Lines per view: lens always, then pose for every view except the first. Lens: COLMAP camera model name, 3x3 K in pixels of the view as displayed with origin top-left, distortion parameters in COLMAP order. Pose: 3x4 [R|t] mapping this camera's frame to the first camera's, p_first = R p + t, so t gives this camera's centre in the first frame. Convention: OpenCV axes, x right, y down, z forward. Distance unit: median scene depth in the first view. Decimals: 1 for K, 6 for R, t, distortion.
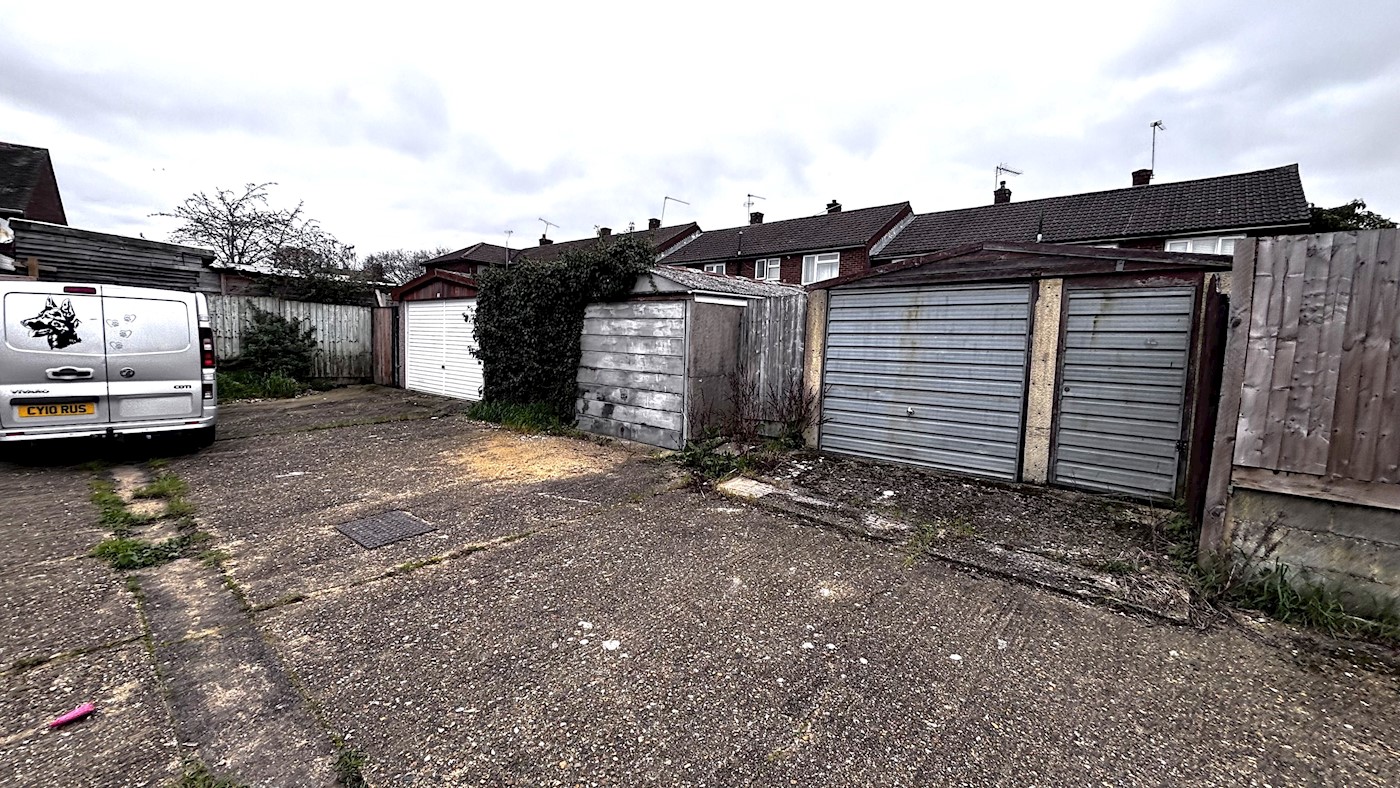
lens RADIAL K [[561.7, 0, 692.1], [0, 561.7, 385.8], [0, 0, 1]] dist [0.012717, 0.000668]
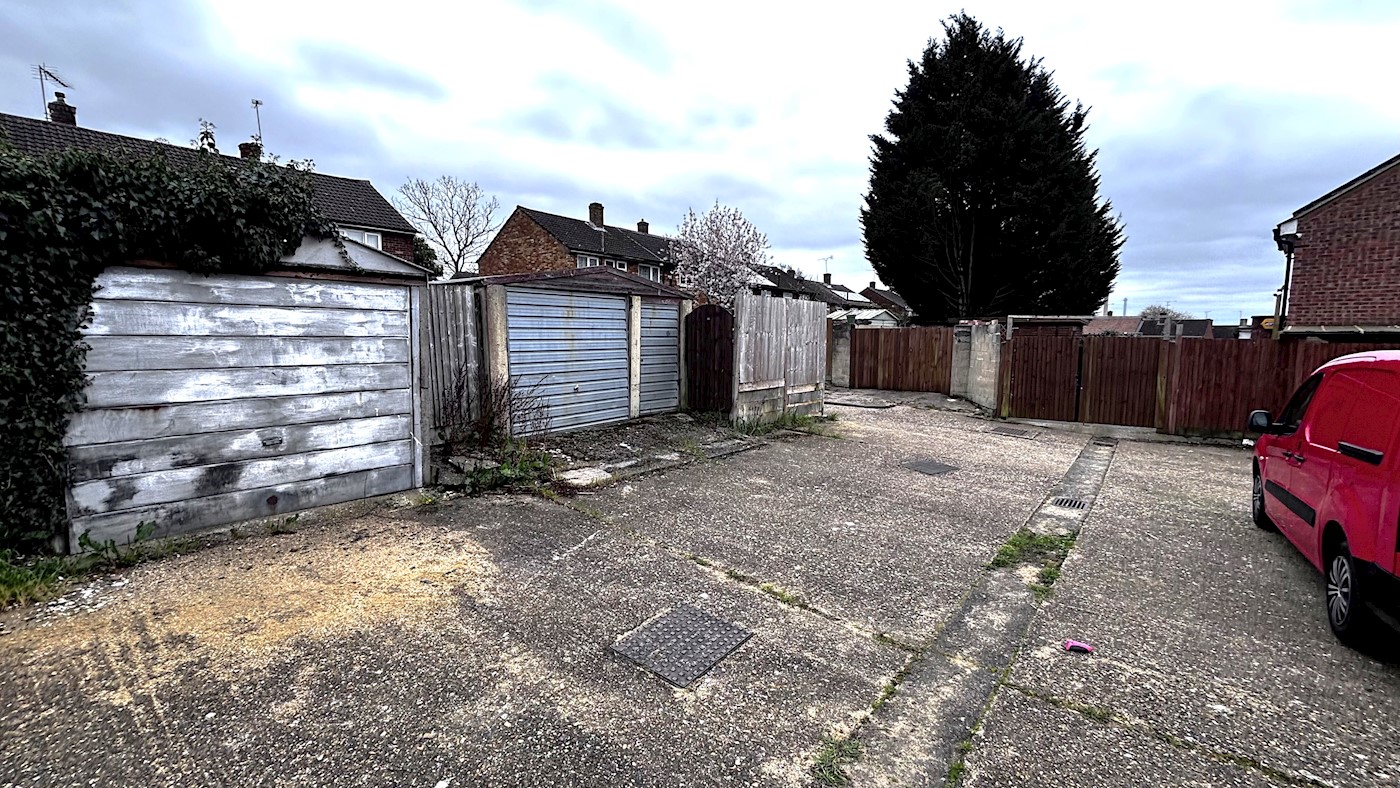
lens RADIAL K [[561.7, 0, 697.9], [0, 561.7, 392.6], [0, 0, 1]] dist [0.012717, 0.000668]
pose [[-0.036926, -0.140062, 0.989454, -0.773476], [0.062493, 0.987868, 0.142170, -0.094905], [-0.997362, 0.067084, -0.027725, 0.640598]]
